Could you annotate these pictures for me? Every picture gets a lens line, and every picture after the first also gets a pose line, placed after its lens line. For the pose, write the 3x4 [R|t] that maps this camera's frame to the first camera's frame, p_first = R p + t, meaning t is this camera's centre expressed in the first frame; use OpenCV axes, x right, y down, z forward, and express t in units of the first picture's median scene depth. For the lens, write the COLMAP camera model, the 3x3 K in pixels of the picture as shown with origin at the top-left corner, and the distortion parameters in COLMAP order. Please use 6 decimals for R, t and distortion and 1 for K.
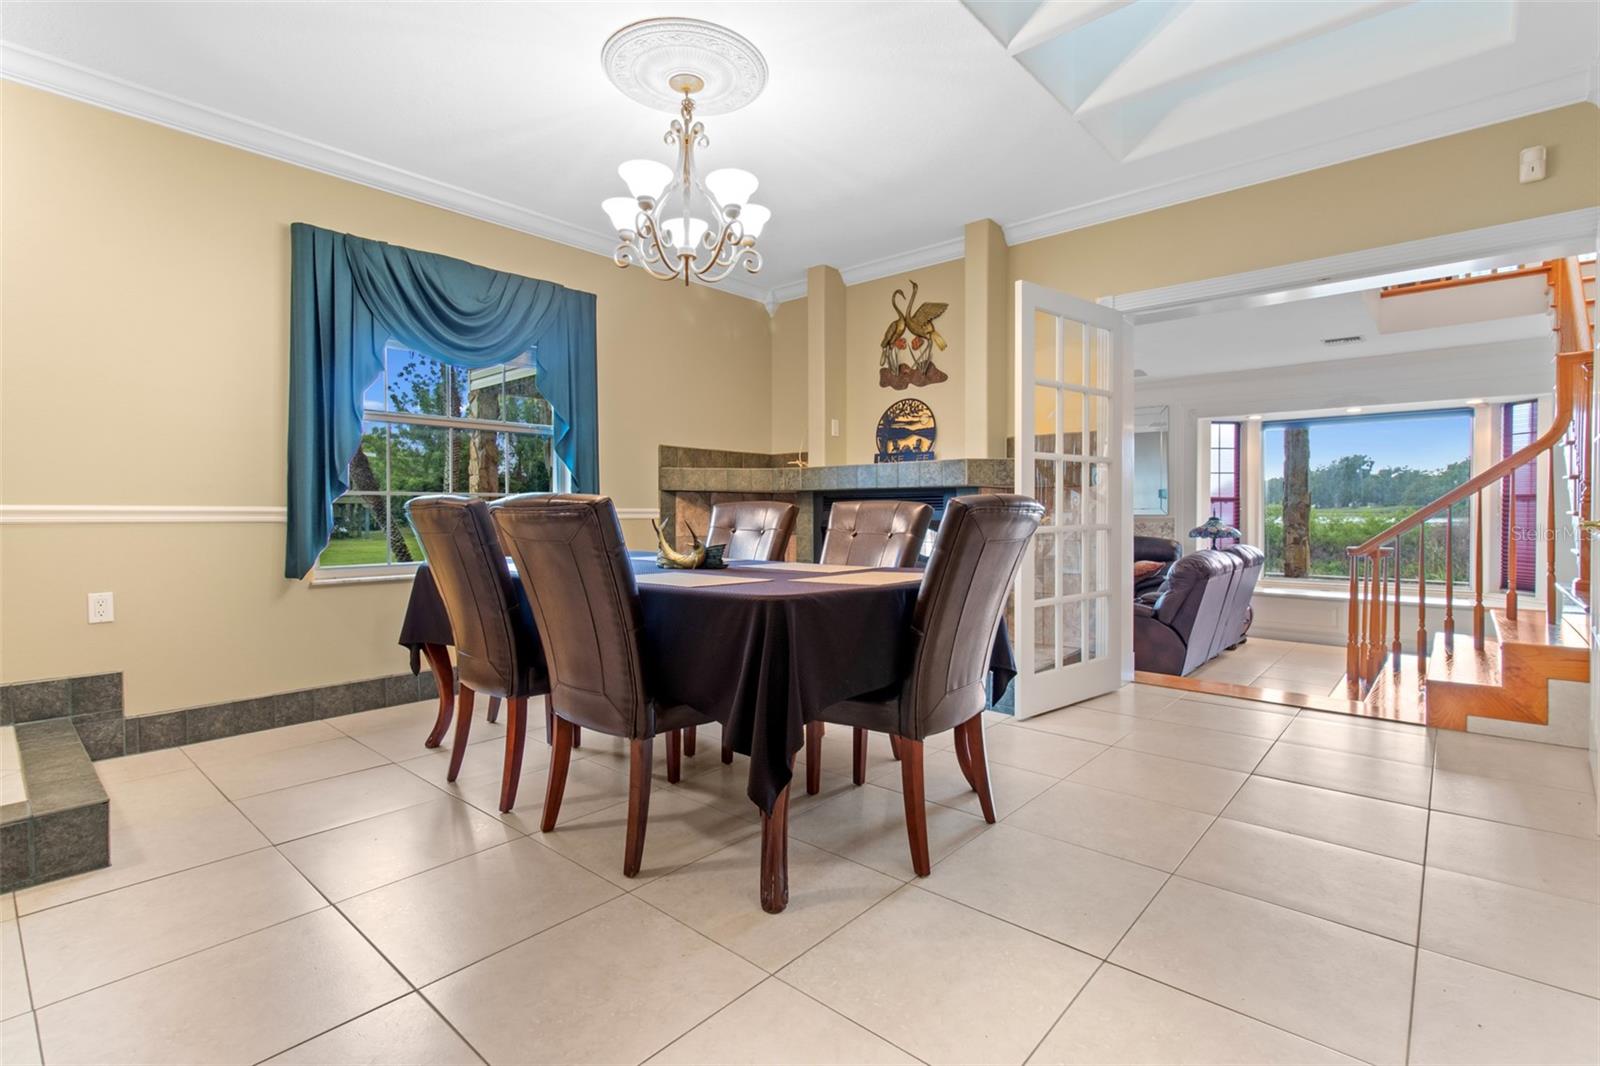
lens RADIAL K [[751.4, 0, 801.8], [0, 751.4, 516.9], [0, 0, 1]] dist [0.007194, 0.000805]
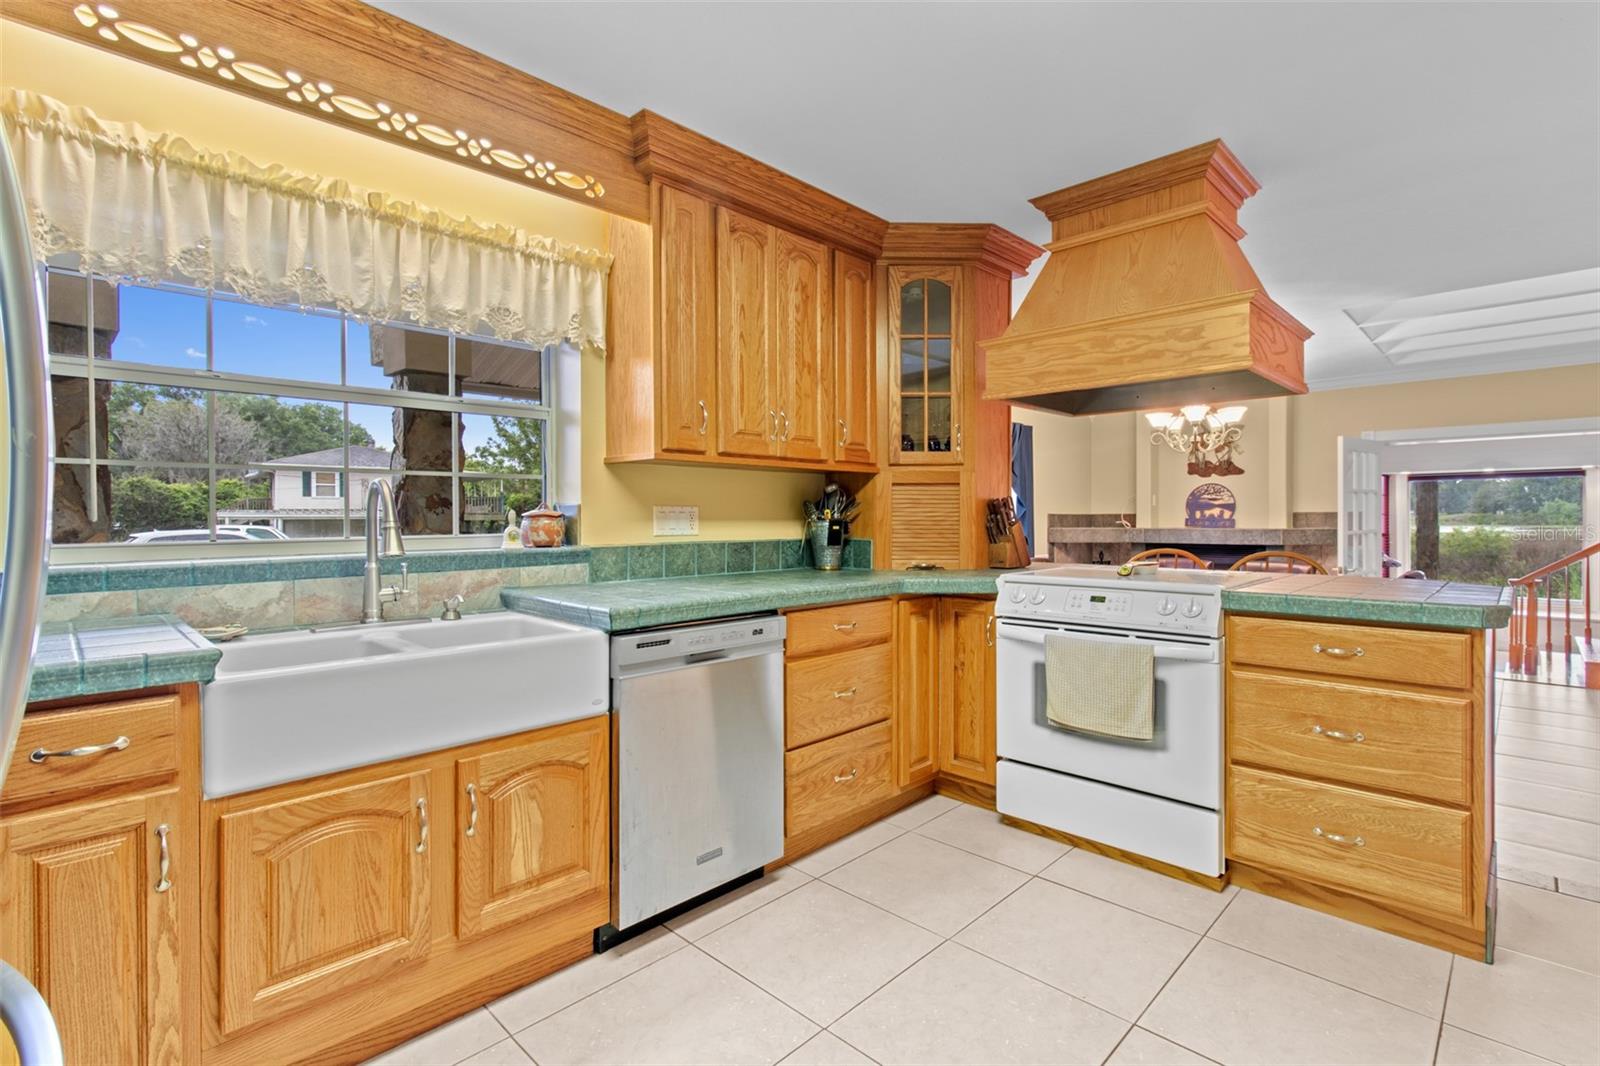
lens RADIAL K [[751.4, 0, 799.3], [0, 751.4, 523.0], [0, 0, 1]] dist [0.007194, 0.000805]
pose [[0.998677, -0.001832, -0.051398, -0.619754], [0.001691, 0.999995, -0.002781, -0.072348], [0.051403, 0.002690, 0.998674, -0.585800]]
